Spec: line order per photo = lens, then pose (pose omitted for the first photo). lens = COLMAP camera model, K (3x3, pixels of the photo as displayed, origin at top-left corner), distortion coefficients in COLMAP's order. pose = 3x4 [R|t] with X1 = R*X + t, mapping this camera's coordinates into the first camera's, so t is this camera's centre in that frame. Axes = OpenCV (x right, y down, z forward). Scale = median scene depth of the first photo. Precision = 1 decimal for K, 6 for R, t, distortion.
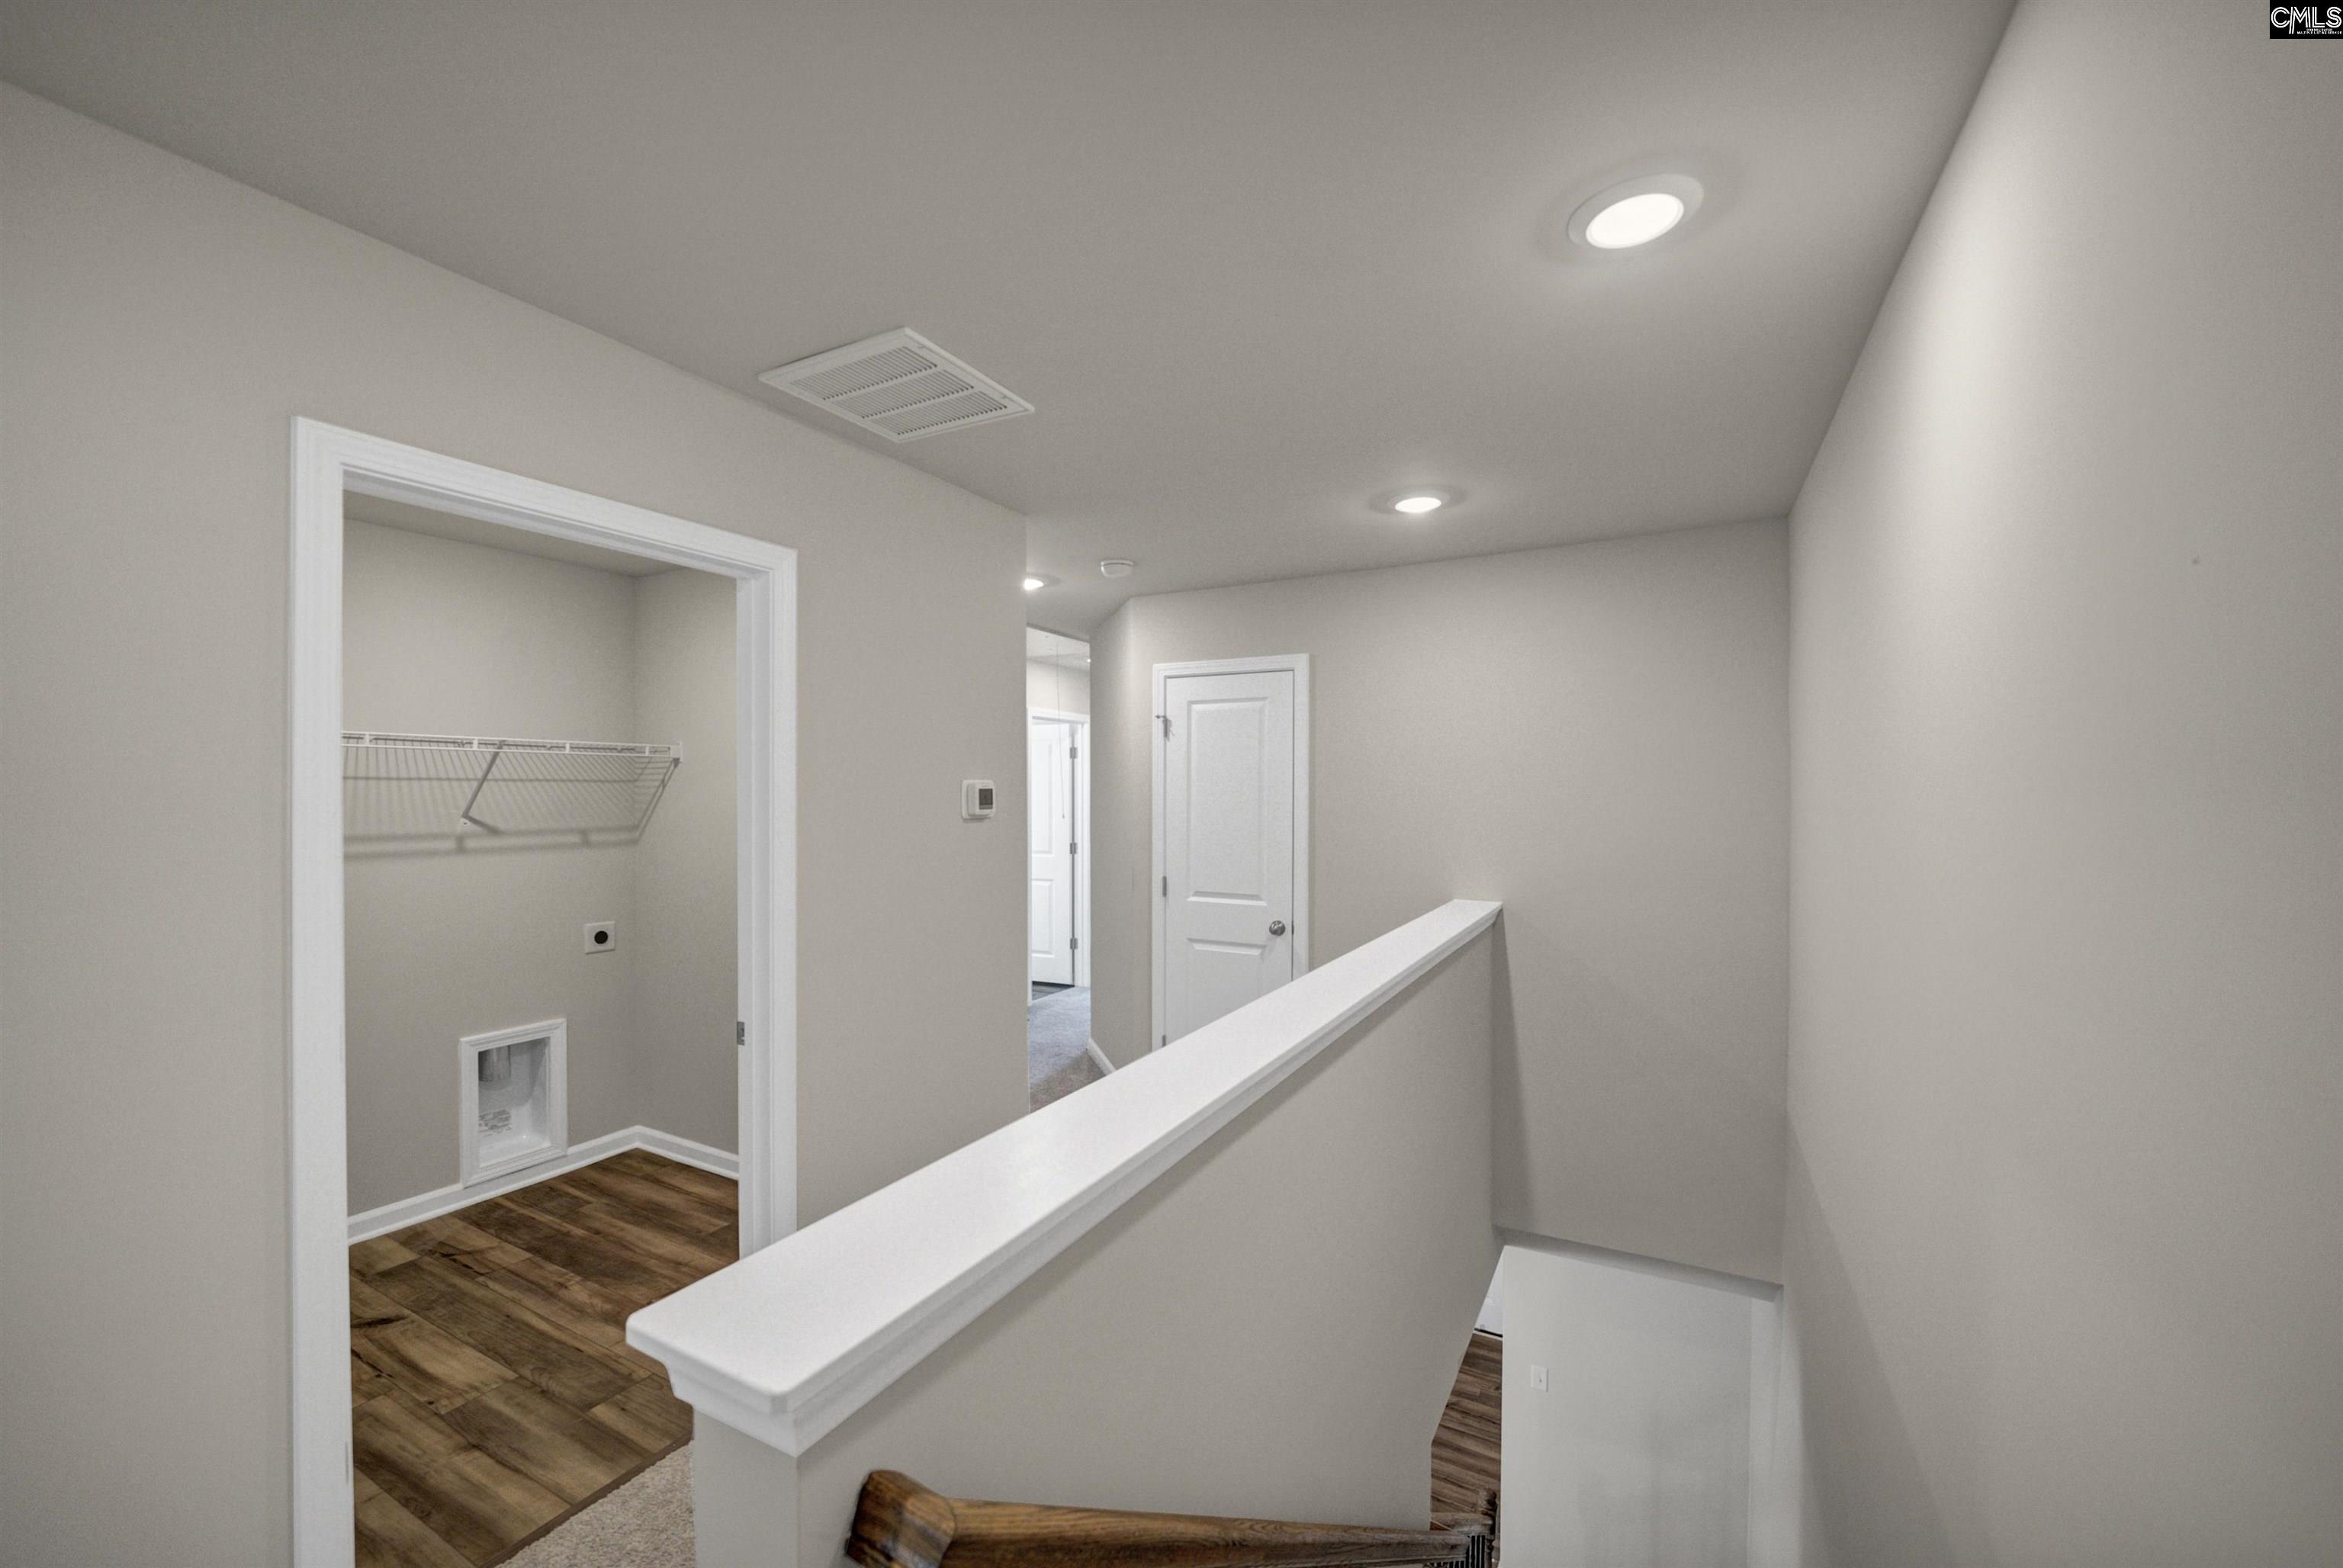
lens RADIAL K [[917.7, 0, 1163.0], [0, 917.7, 782.1], [0, 0, 1]] dist [-0.022617, -0.000029]
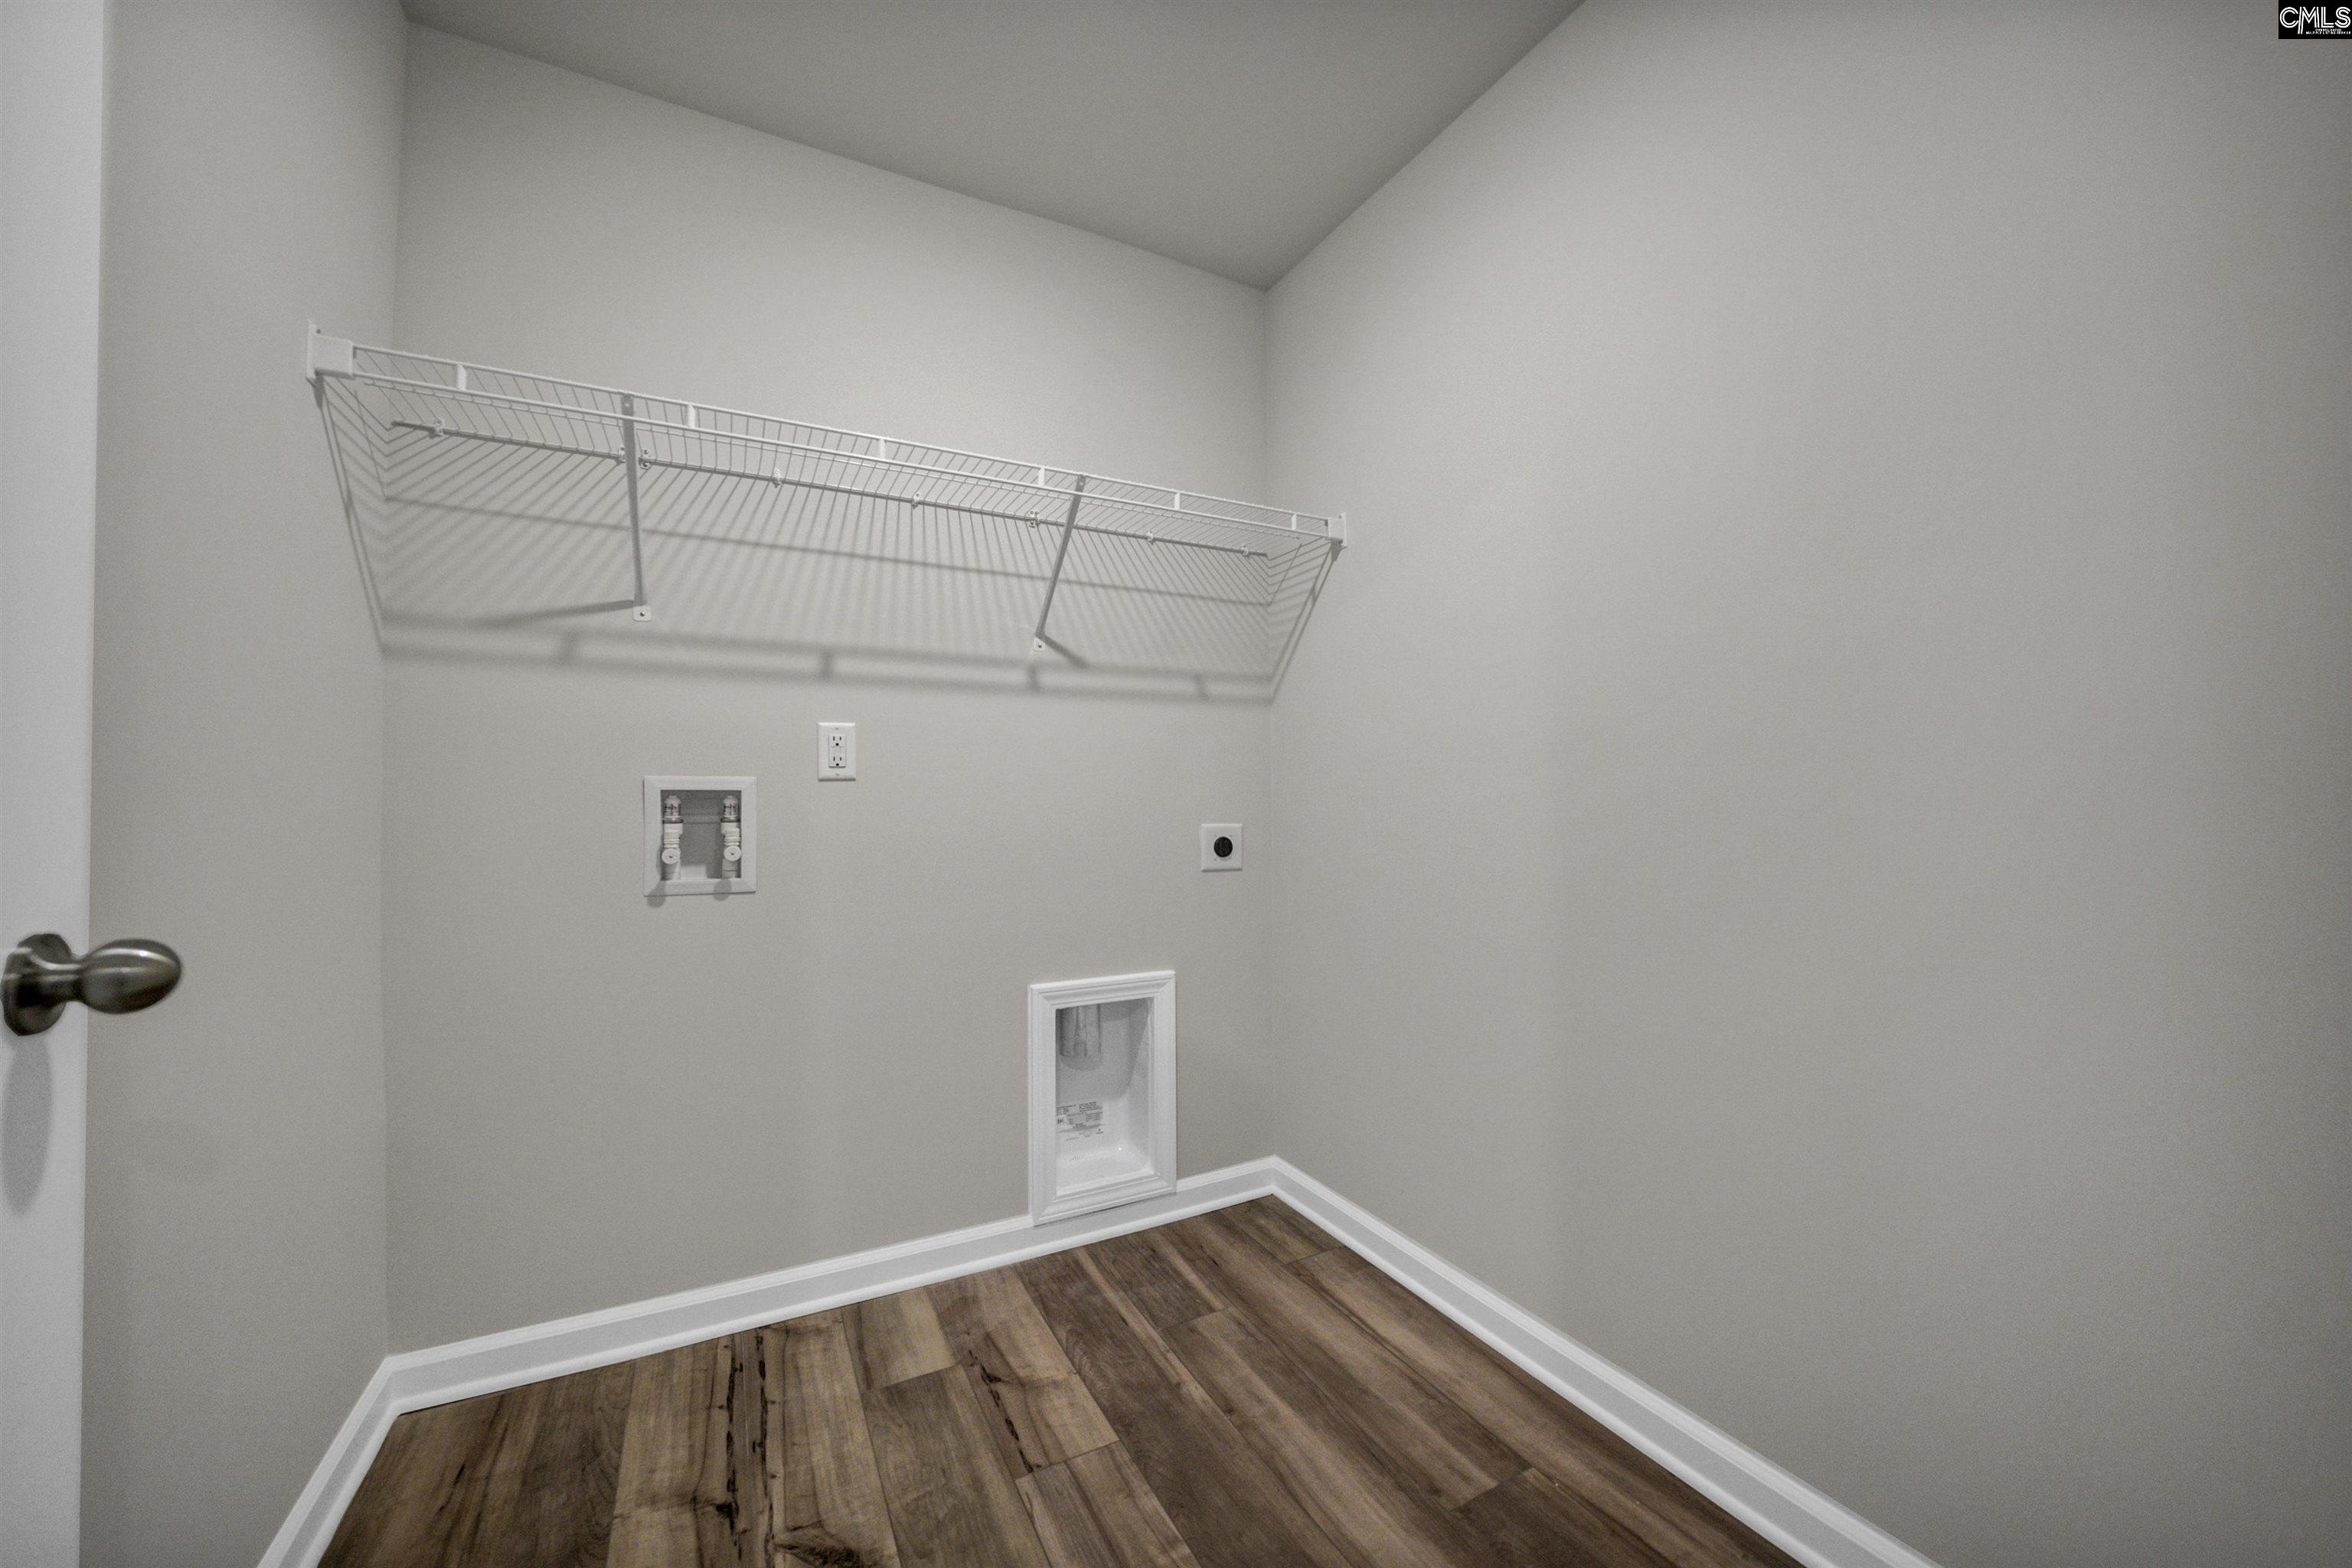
lens RADIAL K [[828.2, 0, 1180.9], [0, 828.2, 783.8], [0, 0, 1]] dist [-0.039441, 0.005769]
pose [[0.841730, -0.009375, -0.539818, -0.367564], [0.004452, 0.999936, -0.010424, 0.145782], [0.539881, 0.006370, 0.841717, 0.554283]]
